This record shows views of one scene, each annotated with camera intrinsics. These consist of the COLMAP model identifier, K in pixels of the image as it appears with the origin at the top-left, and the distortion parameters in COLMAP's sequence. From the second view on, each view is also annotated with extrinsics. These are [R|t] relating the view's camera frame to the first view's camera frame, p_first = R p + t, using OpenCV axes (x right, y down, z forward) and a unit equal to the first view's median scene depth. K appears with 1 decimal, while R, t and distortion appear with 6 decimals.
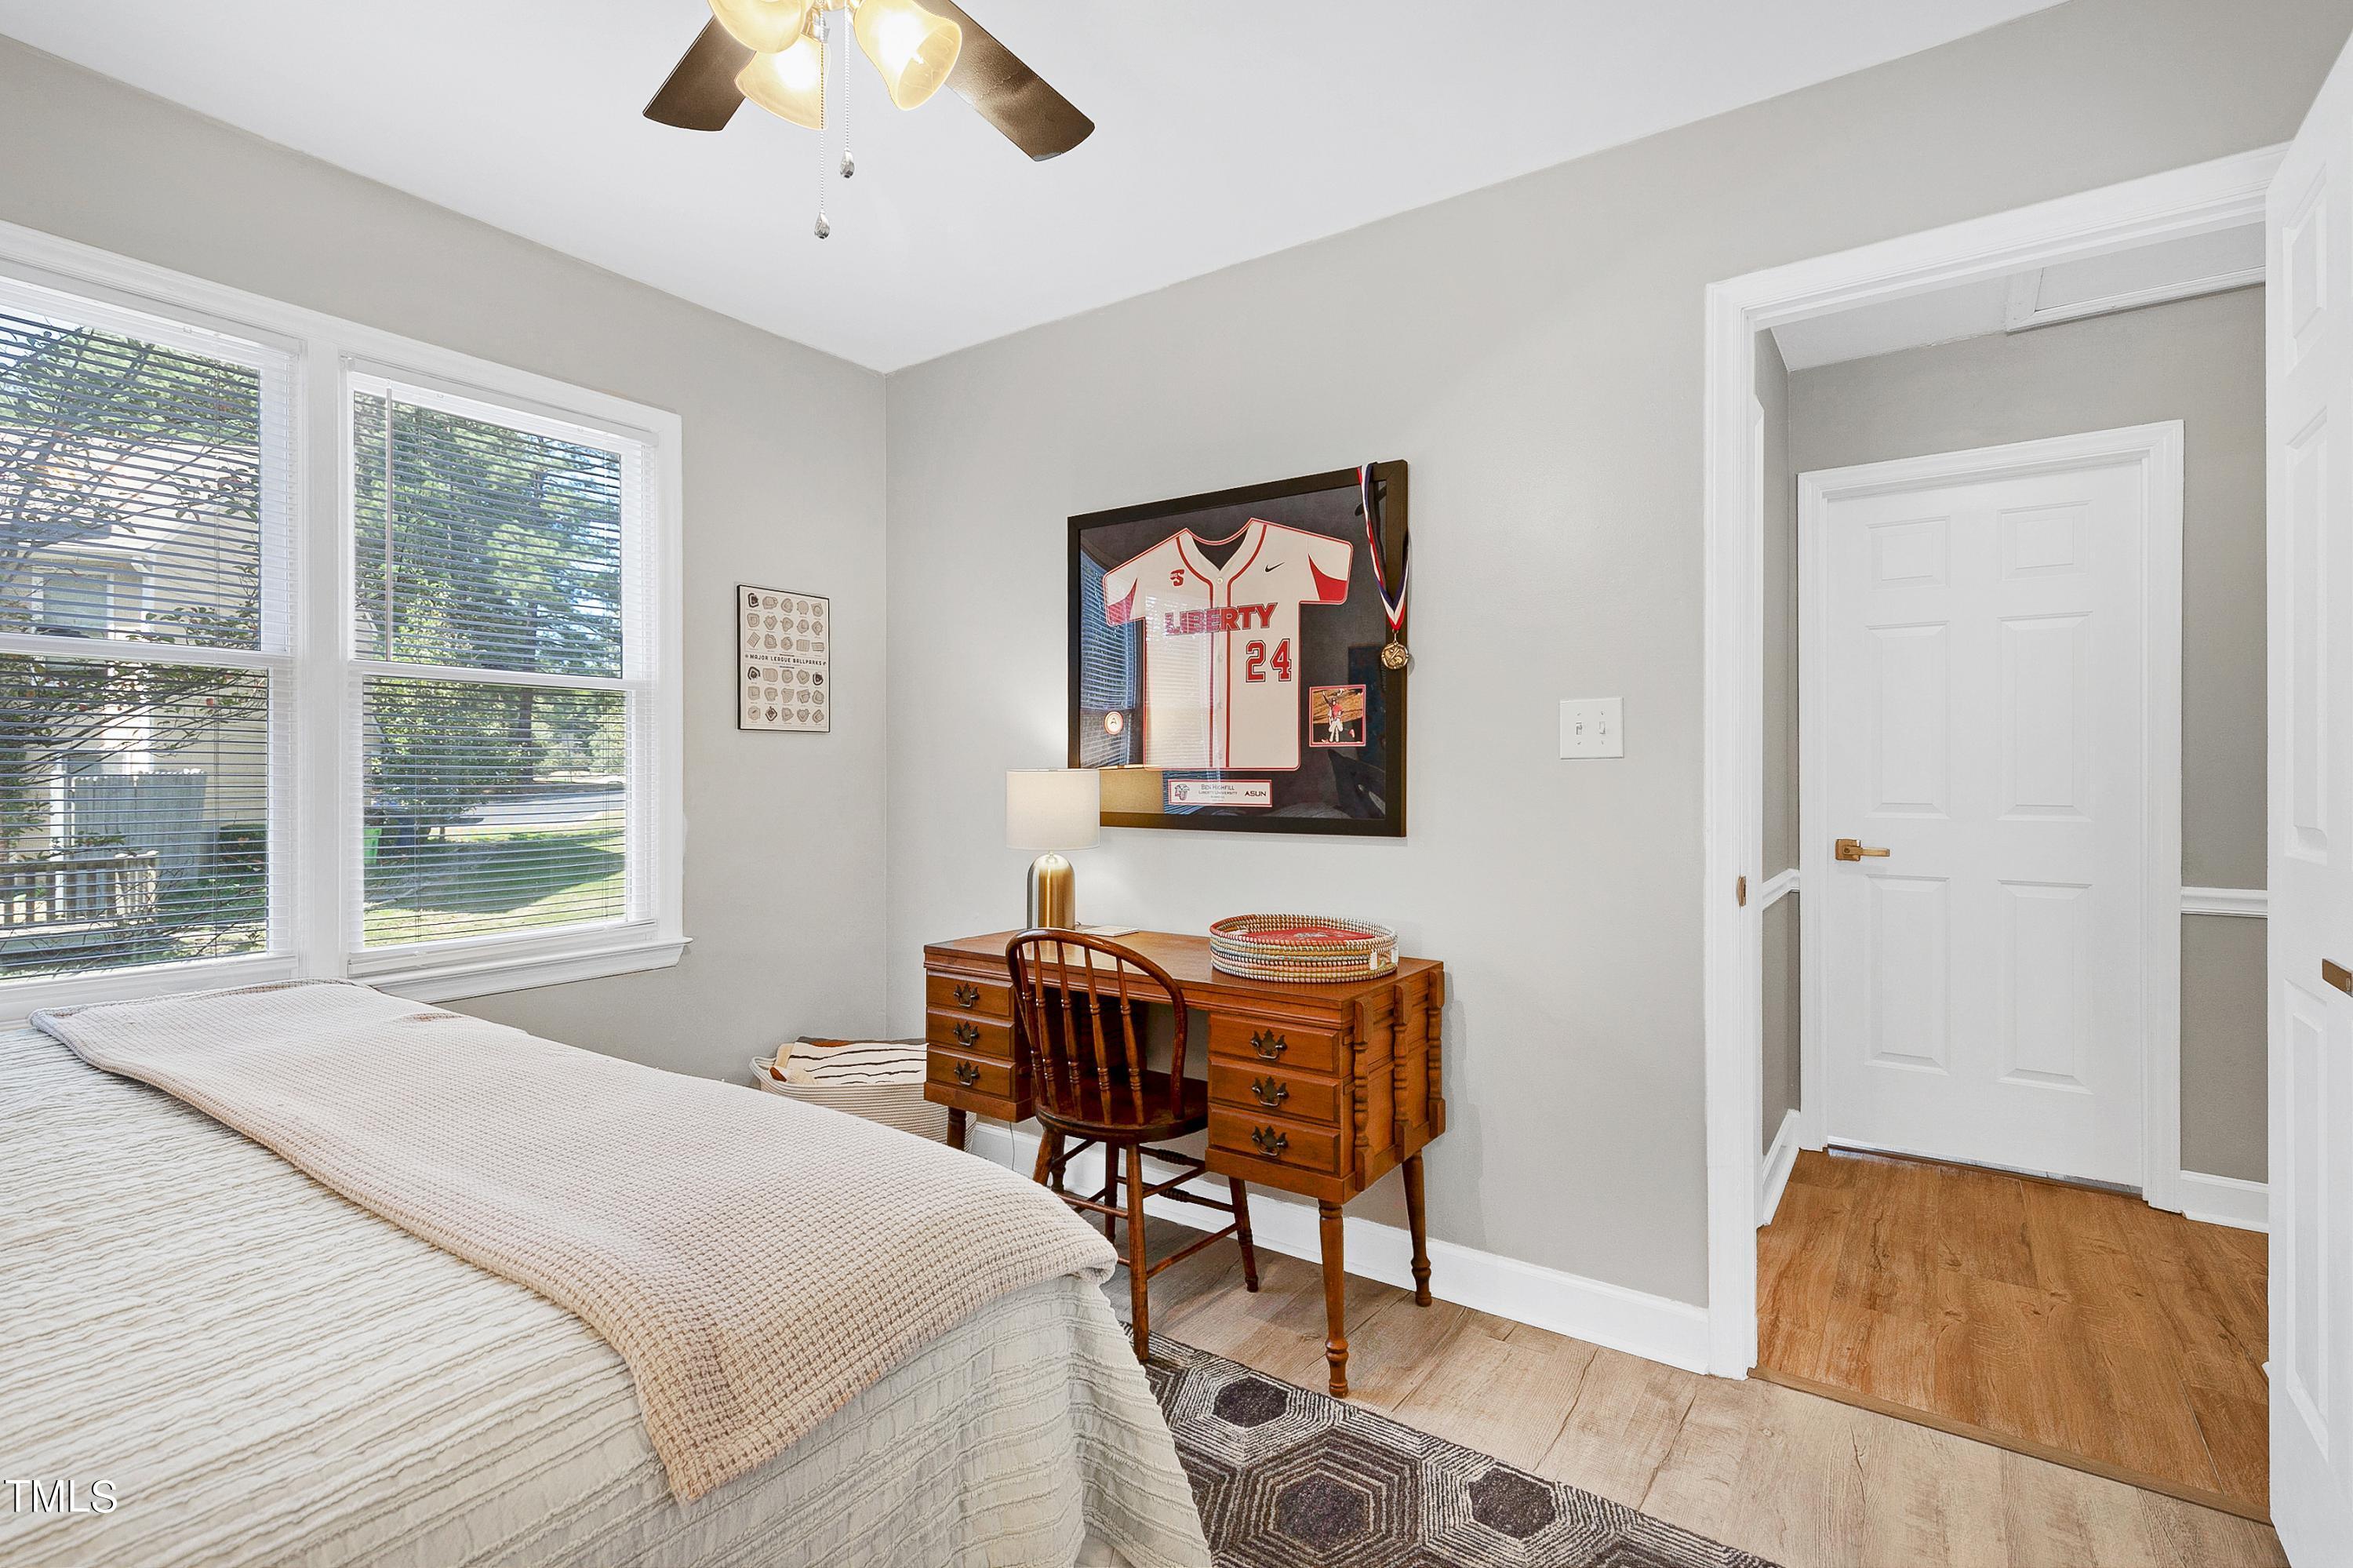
lens RADIAL K [[1076.0, 0, 1168.9], [0, 1076.0, 780.7], [0, 0, 1]] dist [0.004320, -0.000084]
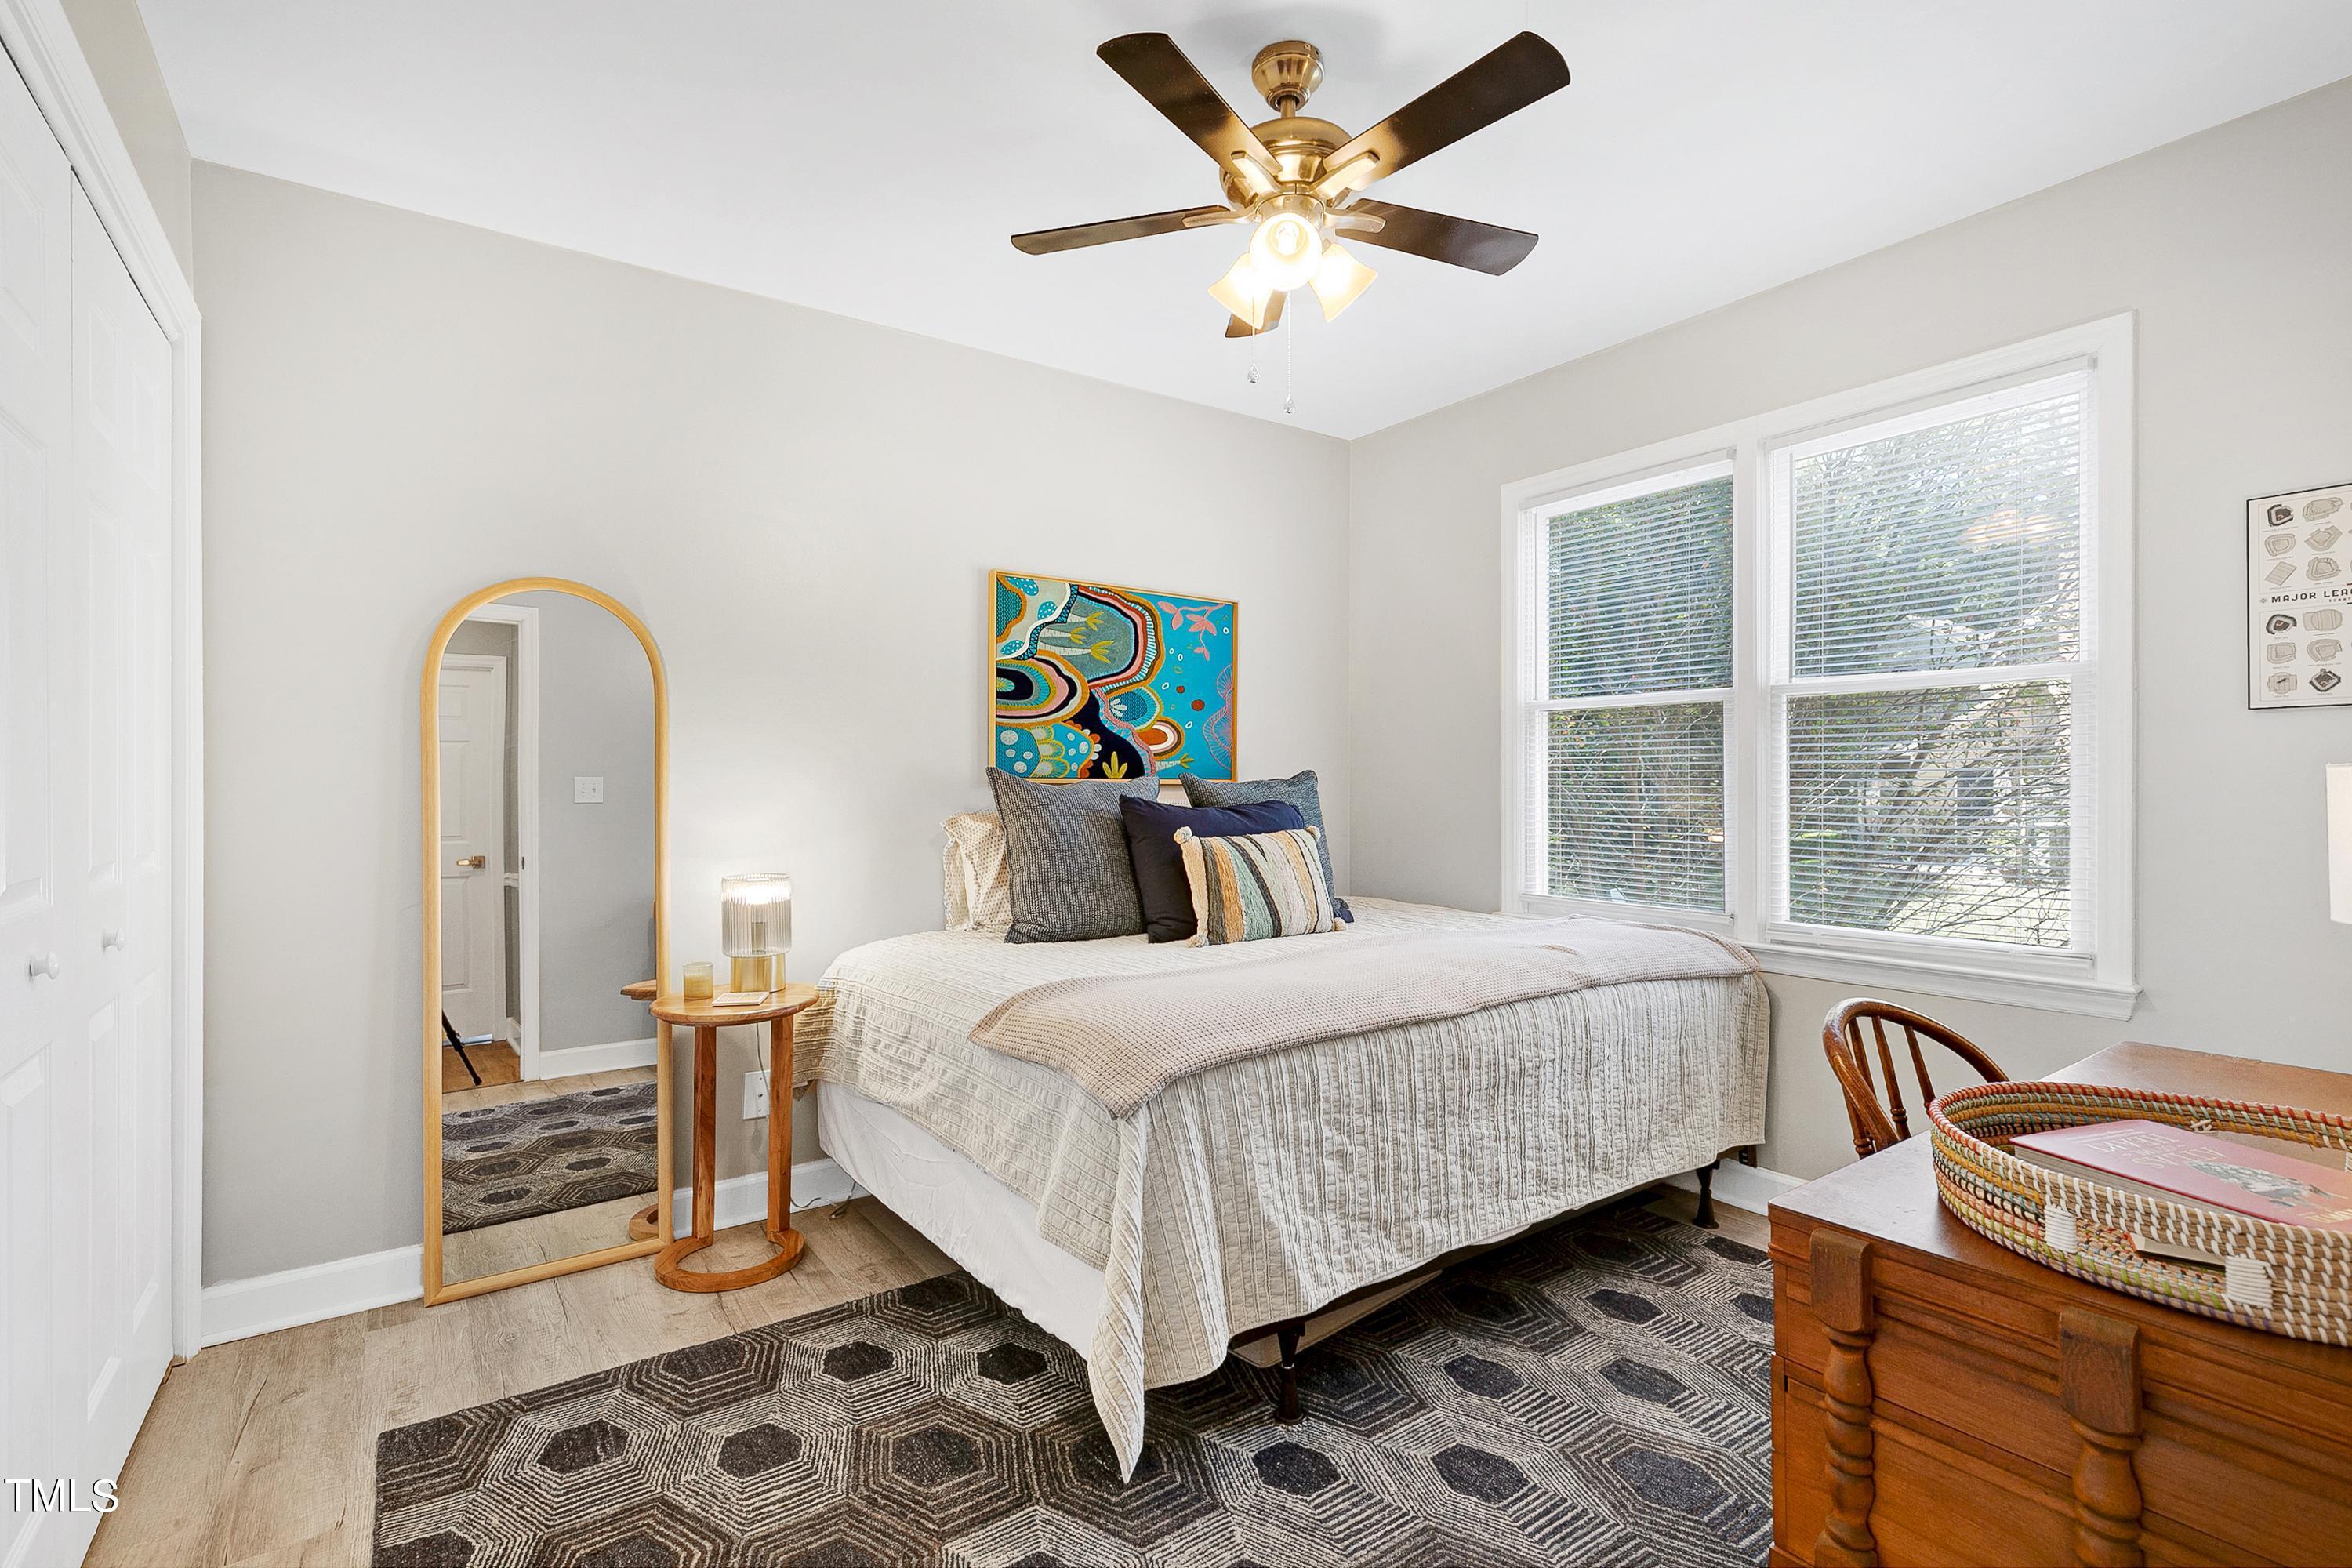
lens RADIAL K [[1075.5, 0, 1168.4], [0, 1075.5, 780.7], [0, 0, 1]] dist [0.004320, -0.000084]
pose [[-0.343500, 0.002648, -0.939149, 0.480723], [-0.000589, 0.999995, 0.003035, -0.003865], [0.939153, 0.001596, -0.343496, 0.579562]]
